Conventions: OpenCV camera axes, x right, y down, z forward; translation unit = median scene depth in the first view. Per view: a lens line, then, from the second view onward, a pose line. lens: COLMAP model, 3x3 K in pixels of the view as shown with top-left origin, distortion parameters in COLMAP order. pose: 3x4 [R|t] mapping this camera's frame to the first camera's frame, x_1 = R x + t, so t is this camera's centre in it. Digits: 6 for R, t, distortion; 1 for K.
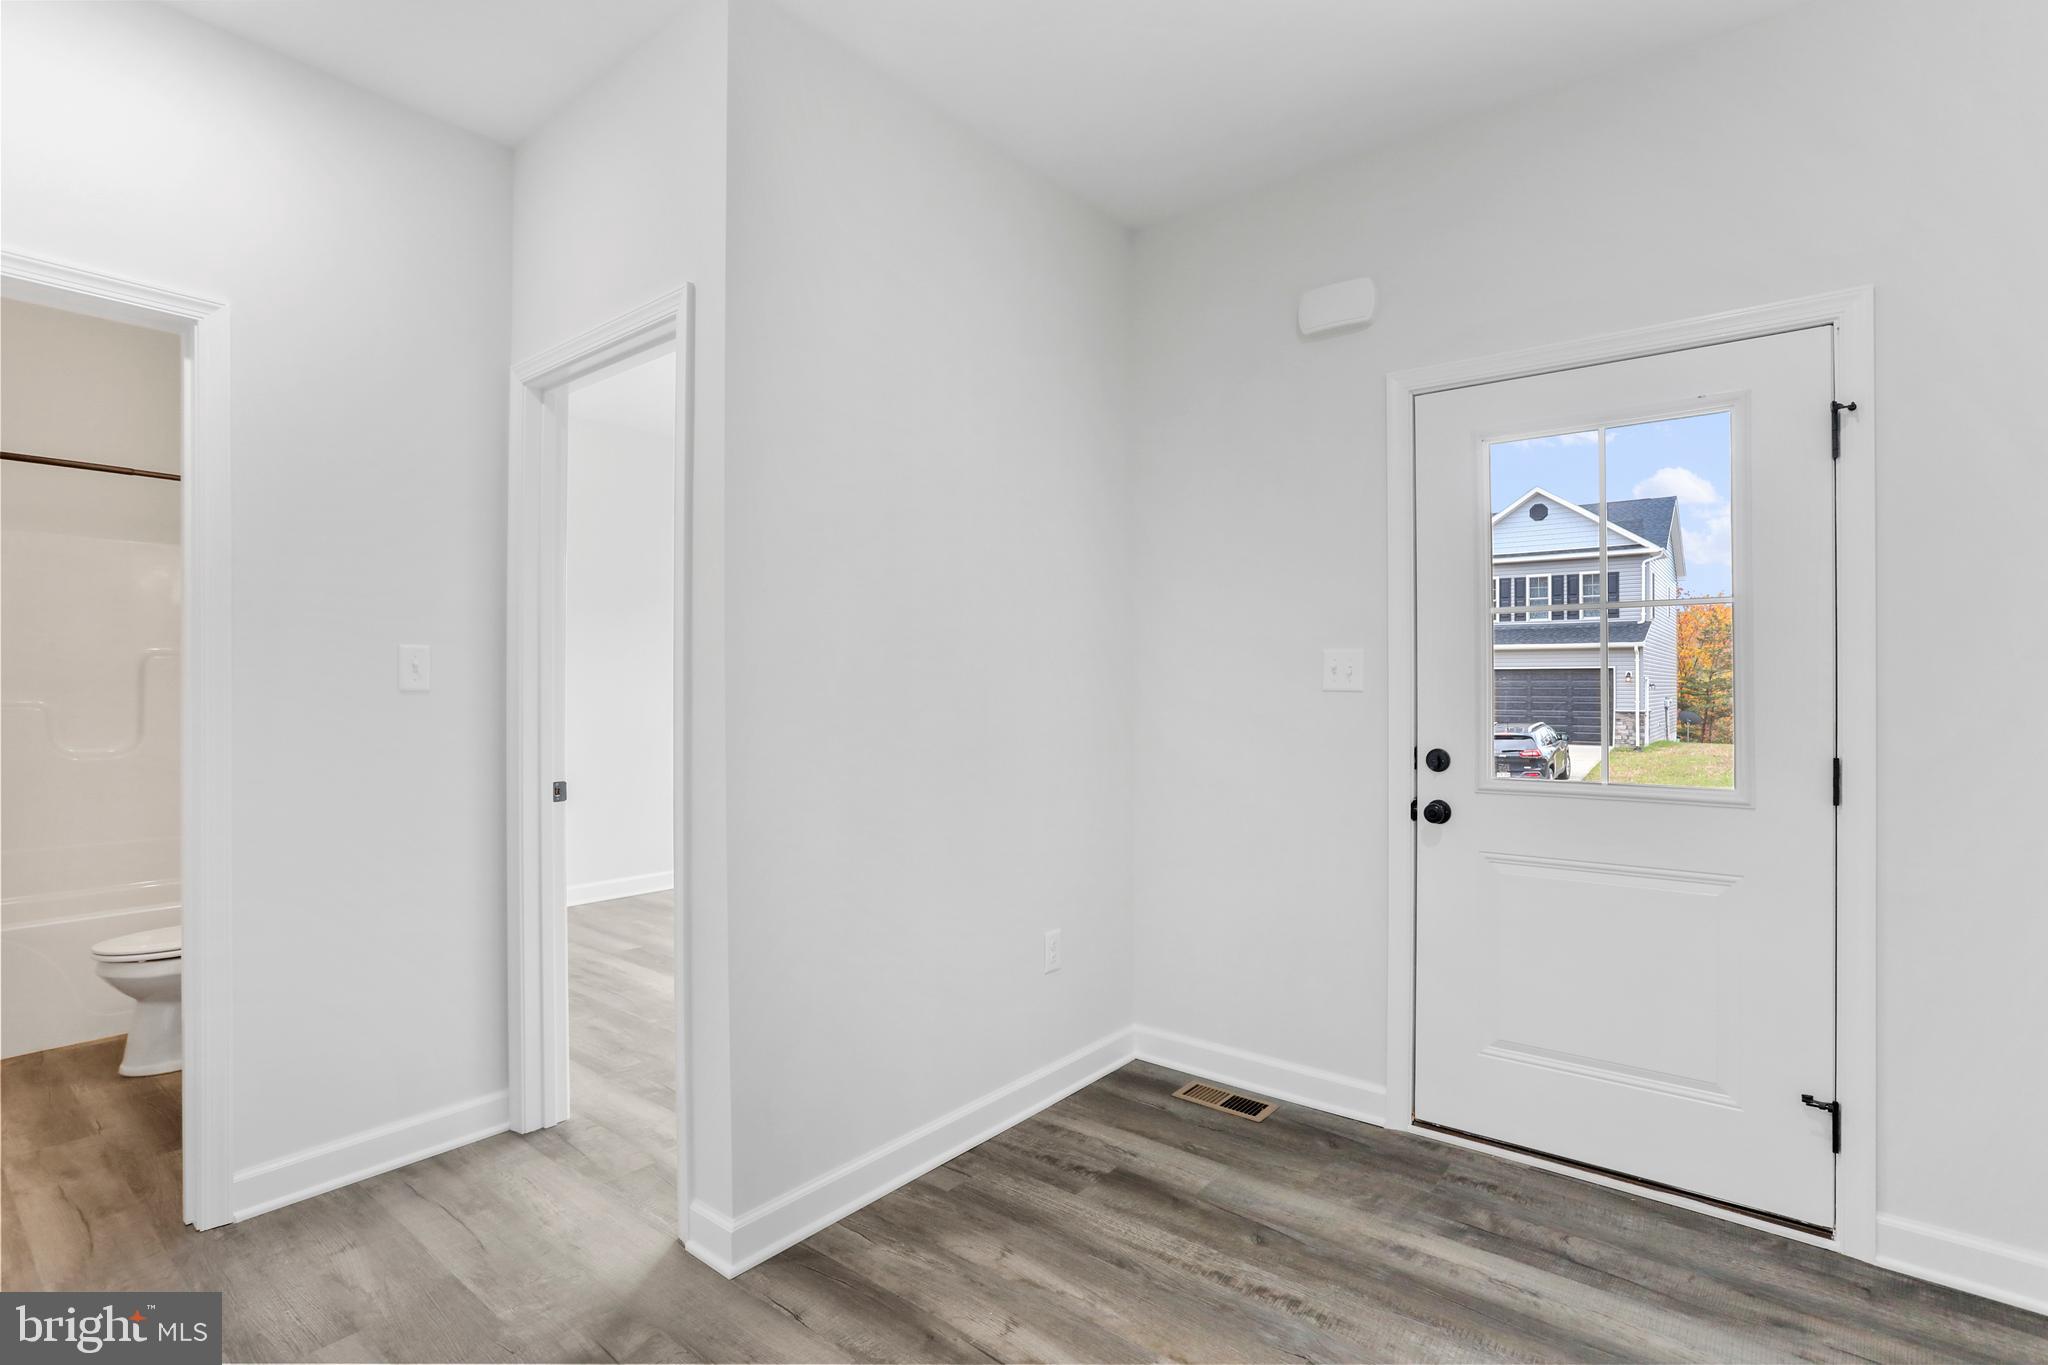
lens RADIAL K [[1002.5, 0, 1021.0], [0, 1002.5, 680.7], [0, 0, 1]] dist [-0.058567, 0.031073]
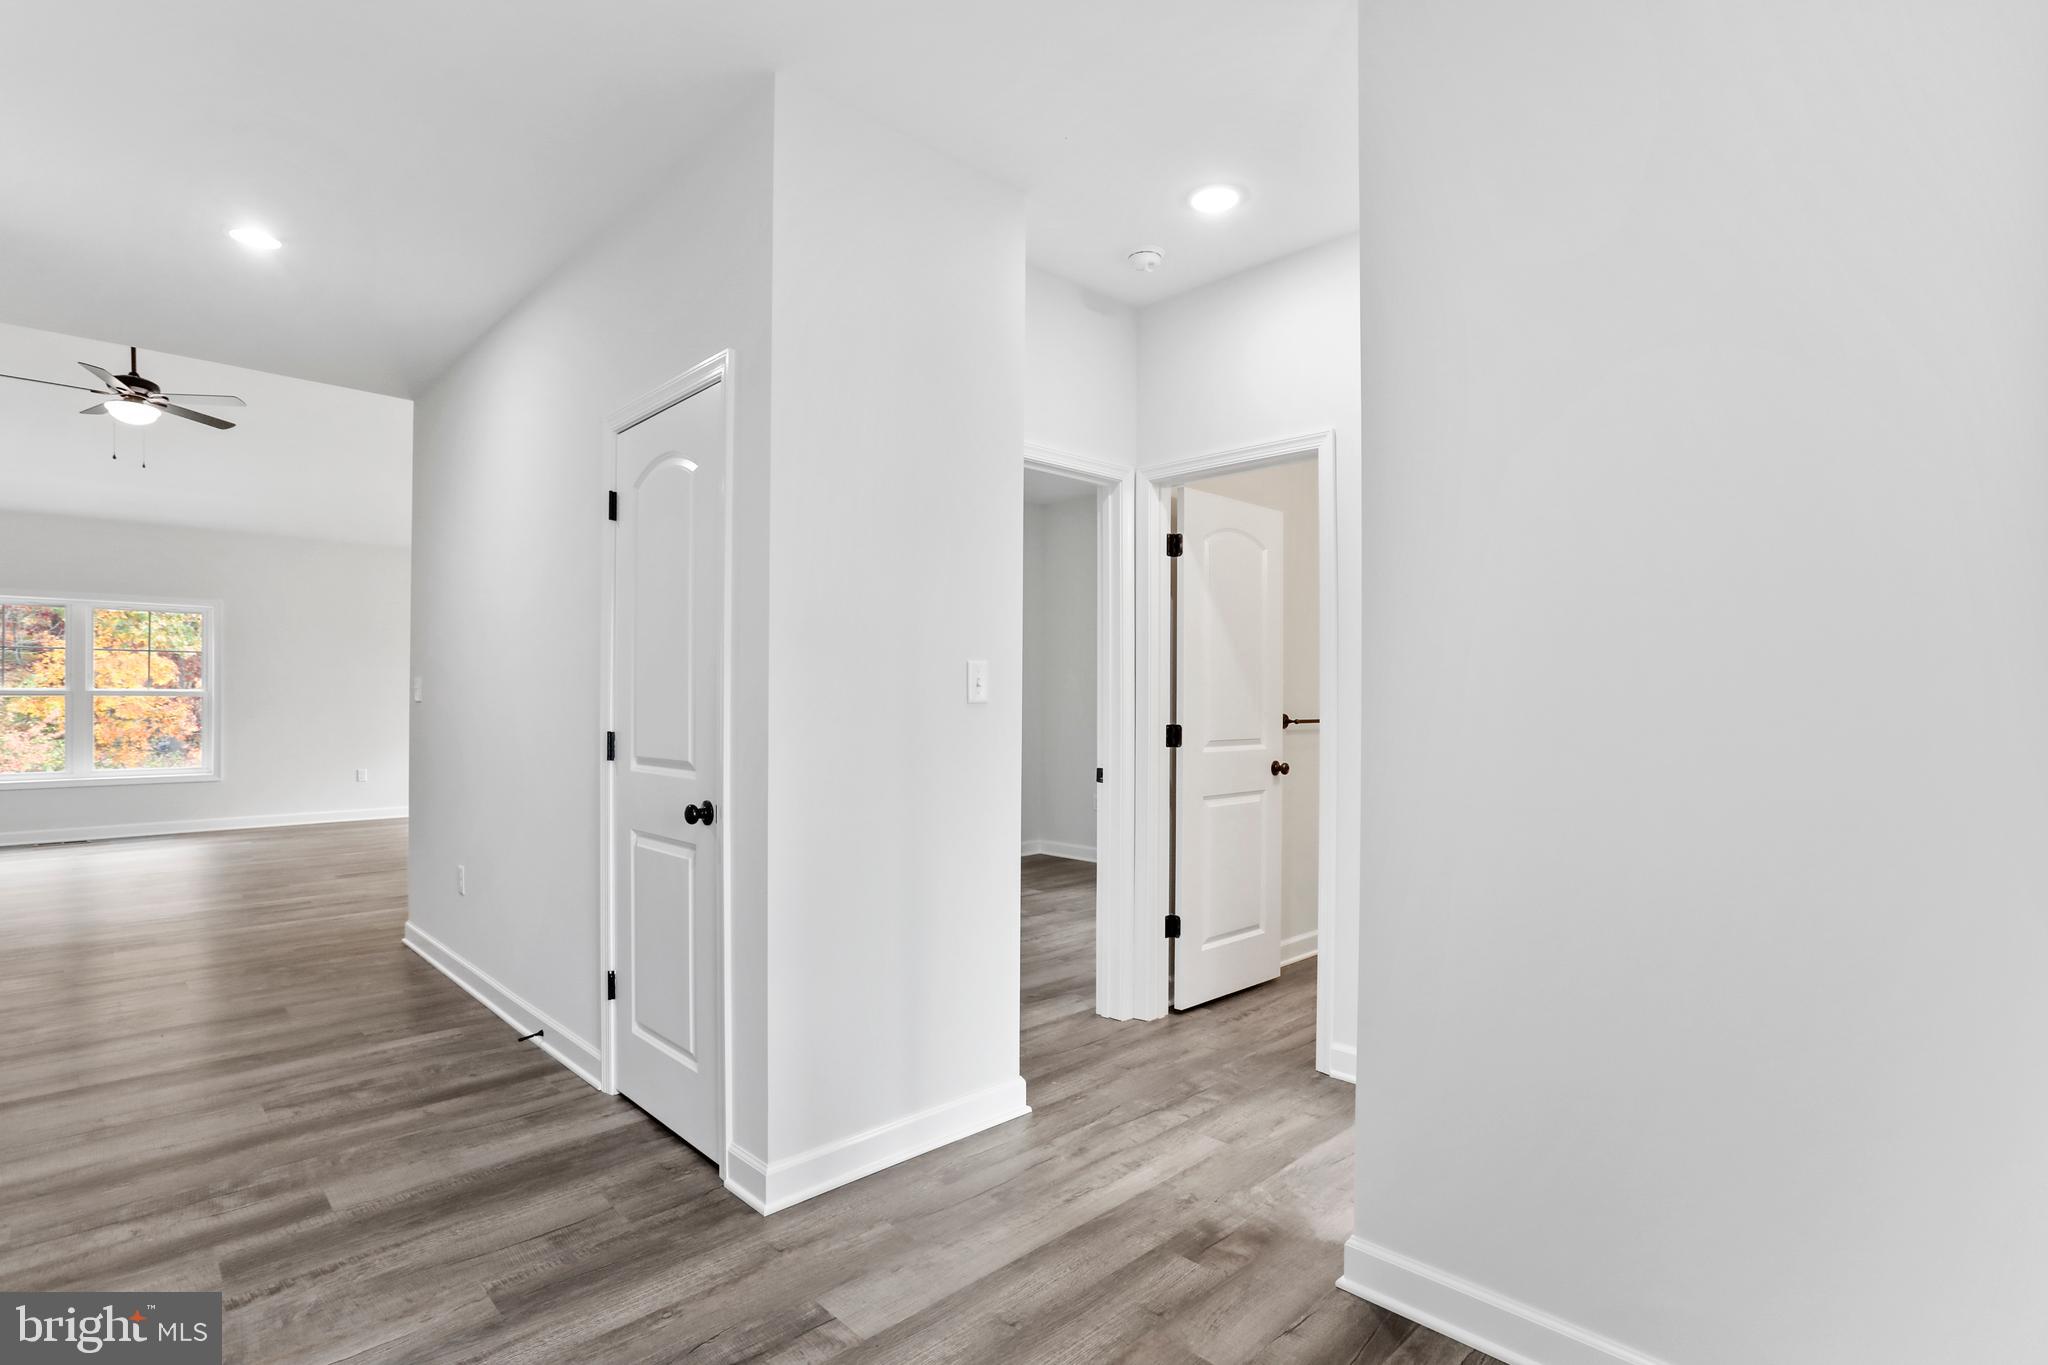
lens RADIAL K [[1002.5, 0, 1021.0], [0, 1002.5, 680.7], [0, 0, 1]] dist [-0.058567, 0.031073]
pose [[-0.114465, -0.009246, -0.993384, 0.777568], [0.002439, 0.999951, -0.009588, -0.008229], [0.993424, -0.003521, -0.114437, 0.818208]]
